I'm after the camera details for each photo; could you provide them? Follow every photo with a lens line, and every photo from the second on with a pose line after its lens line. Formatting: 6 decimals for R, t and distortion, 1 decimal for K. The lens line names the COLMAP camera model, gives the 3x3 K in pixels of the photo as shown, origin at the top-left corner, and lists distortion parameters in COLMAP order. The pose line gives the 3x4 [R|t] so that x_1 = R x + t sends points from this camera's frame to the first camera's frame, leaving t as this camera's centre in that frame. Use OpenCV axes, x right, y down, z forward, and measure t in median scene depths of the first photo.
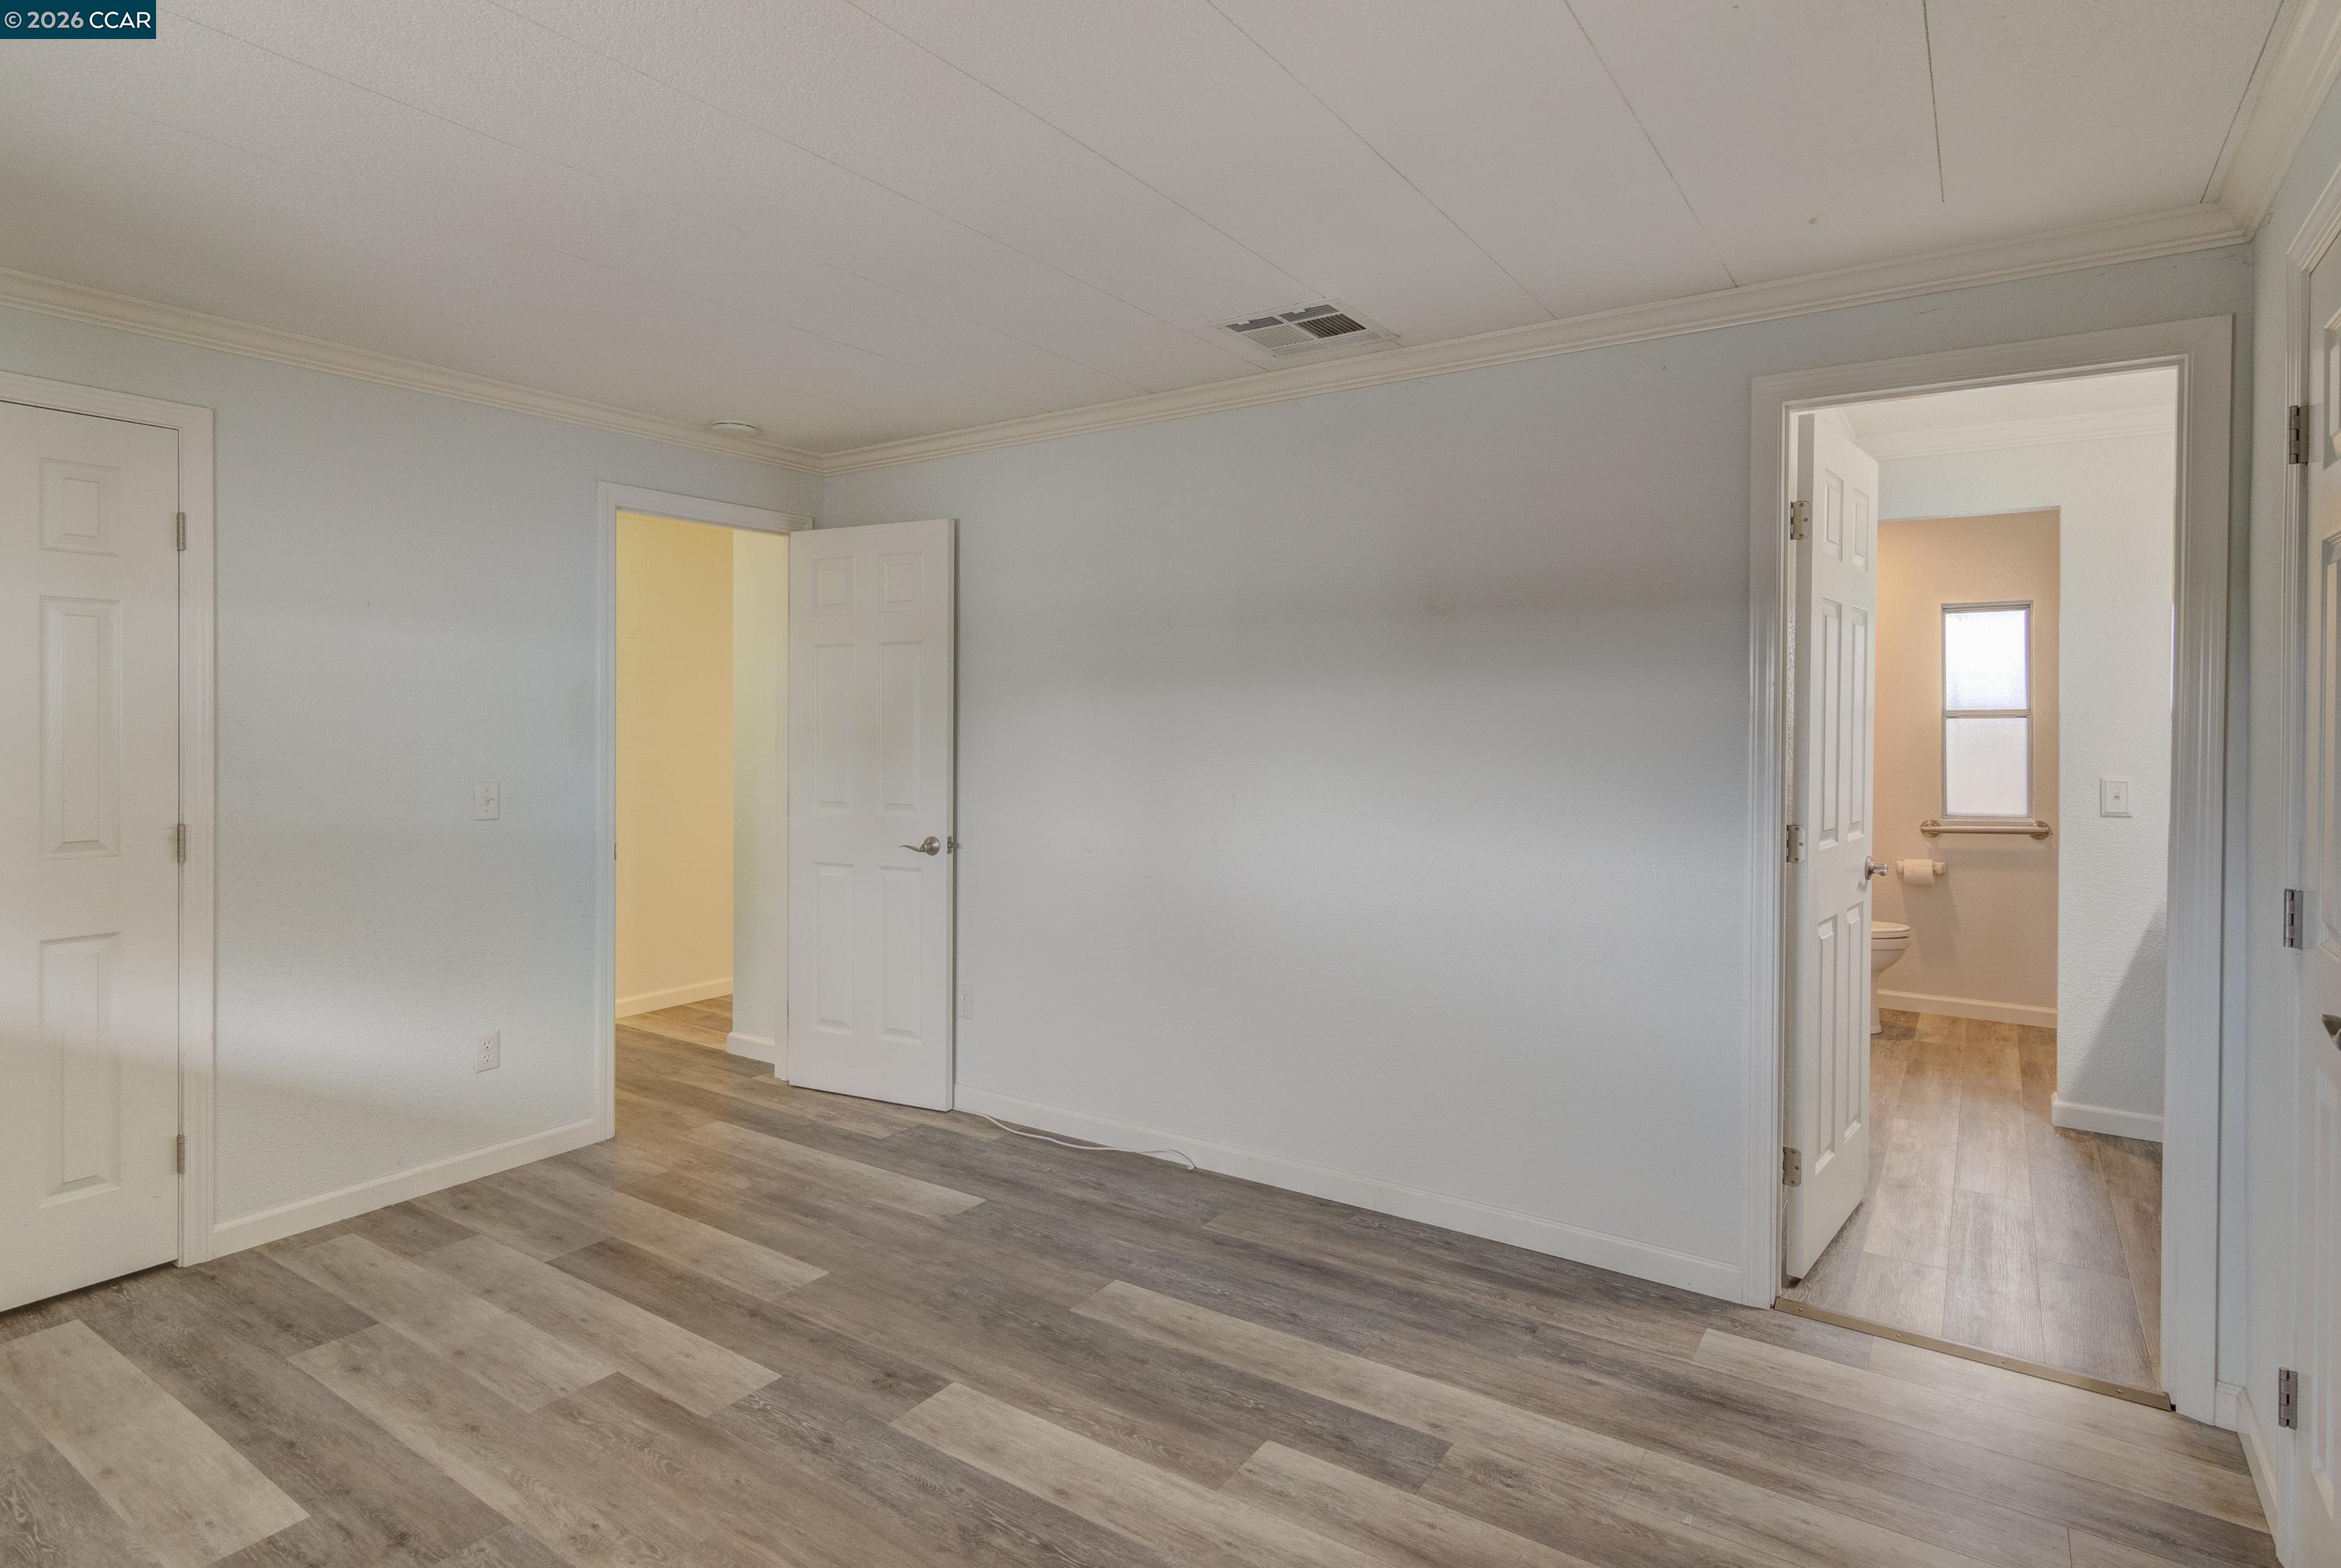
lens RADIAL K [[1208.1, 0, 1175.8], [0, 1208.1, 717.7], [0, 0, 1]] dist [0.005559, 0.000475]
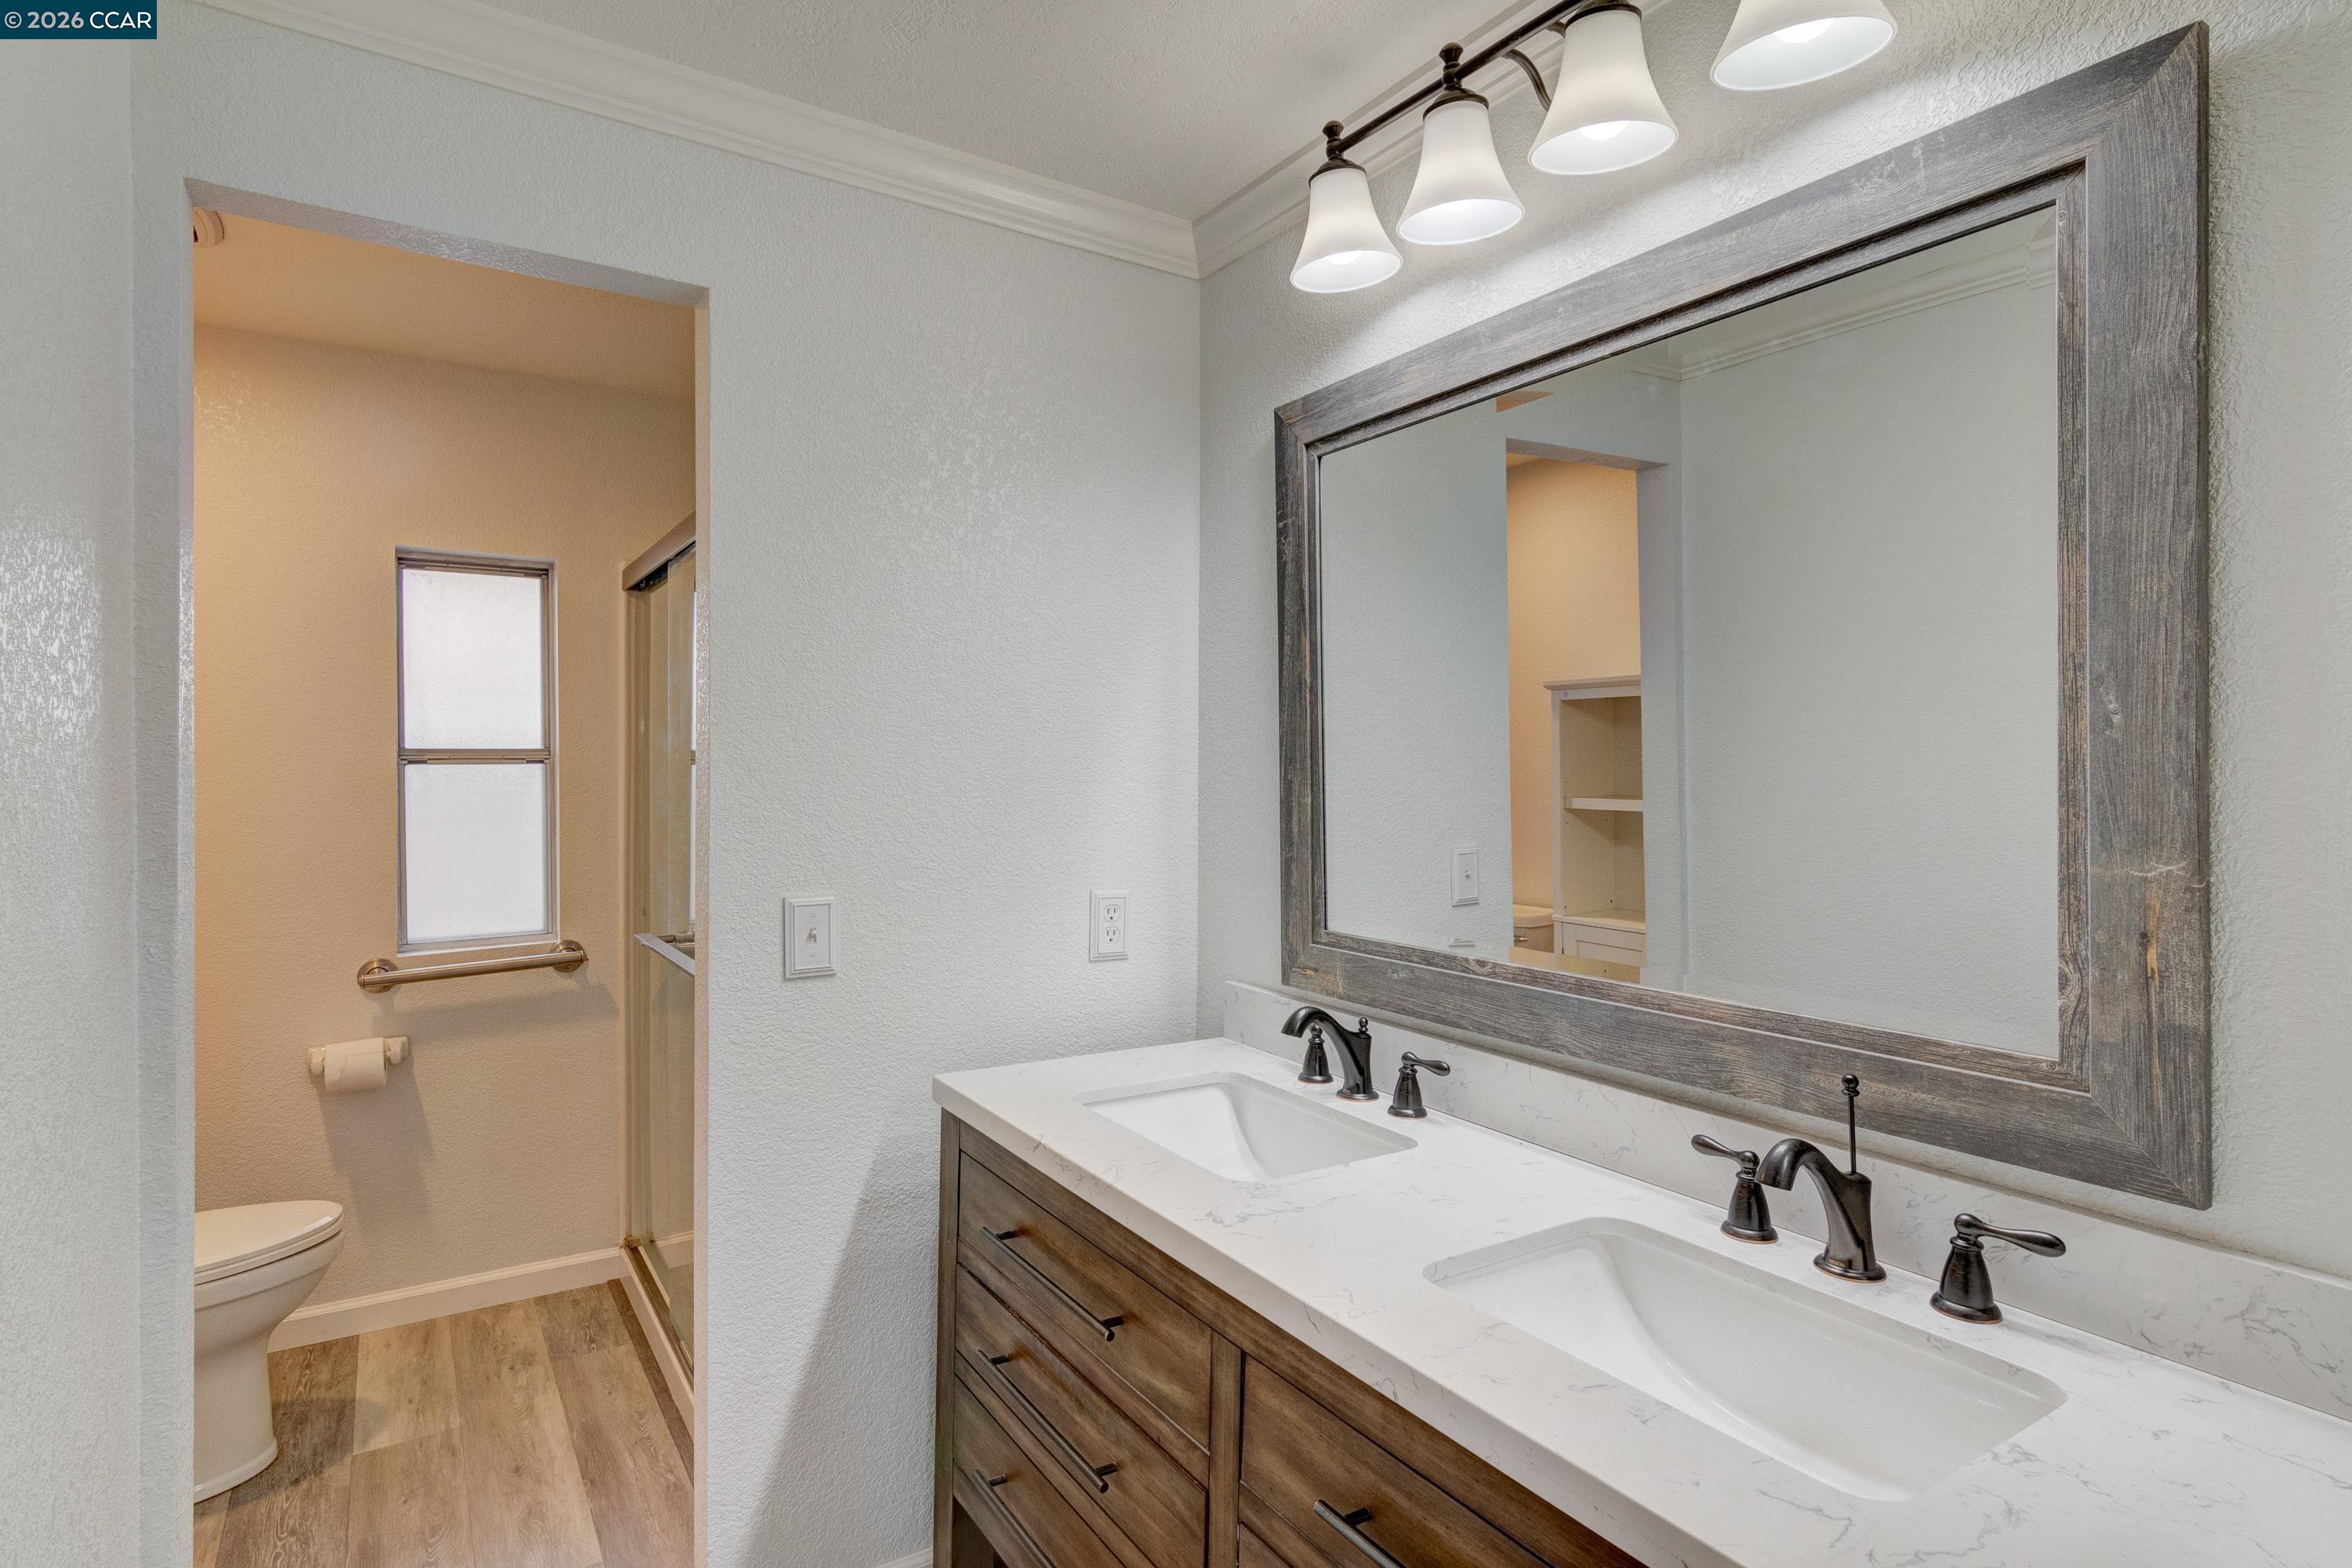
lens RADIAL K [[1180.3, 0, 1176.0], [0, 1180.3, 784.0], [0, 0, 1]] dist [0.004147, 0.001843]
pose [[0.380202, -0.016311, 0.924760, 0.642032], [-0.006497, 0.999773, 0.020305, -0.008752], [-0.924881, -0.013729, 0.380010, 1.106470]]
